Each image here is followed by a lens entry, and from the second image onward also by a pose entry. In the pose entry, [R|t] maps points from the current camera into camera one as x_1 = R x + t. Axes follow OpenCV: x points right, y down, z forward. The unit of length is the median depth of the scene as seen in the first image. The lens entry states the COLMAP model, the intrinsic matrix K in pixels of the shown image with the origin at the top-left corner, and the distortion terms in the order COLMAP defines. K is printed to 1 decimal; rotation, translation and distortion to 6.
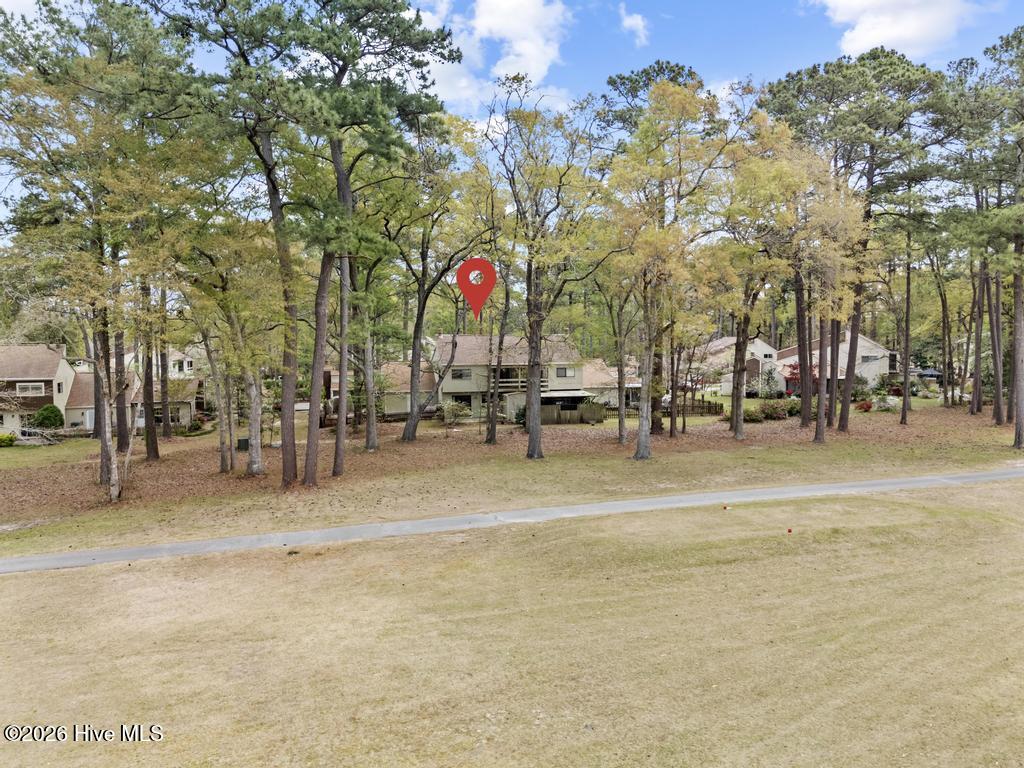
lens RADIAL K [[762.0, 0, 512.0], [0, 762.0, 384.0], [0, 0, 1]] dist [0.058242, -0.050273]
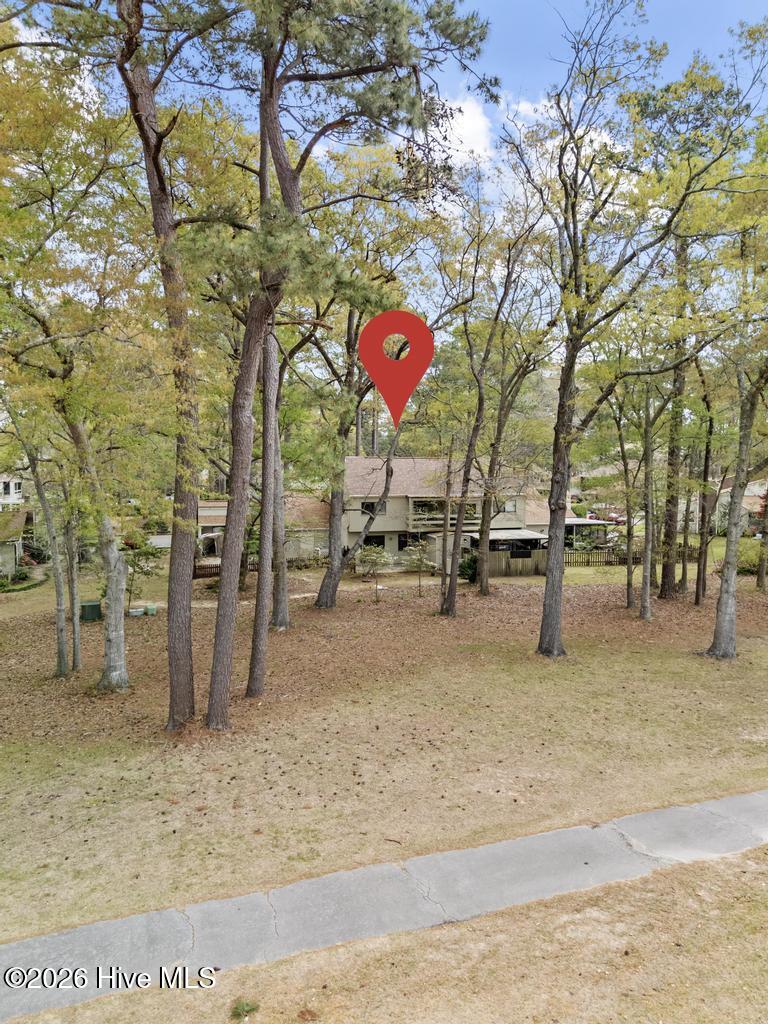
lens RADIAL K [[762.0, 0, 384.0], [0, 762.0, 512.0], [0, 0, 1]] dist [0.058242, -0.050273]
pose [[0.999040, 0.006931, 0.043265, -0.103181], [-0.007472, 0.999896, 0.012347, -0.021768], [-0.043175, -0.012658, 0.998987, 0.265330]]
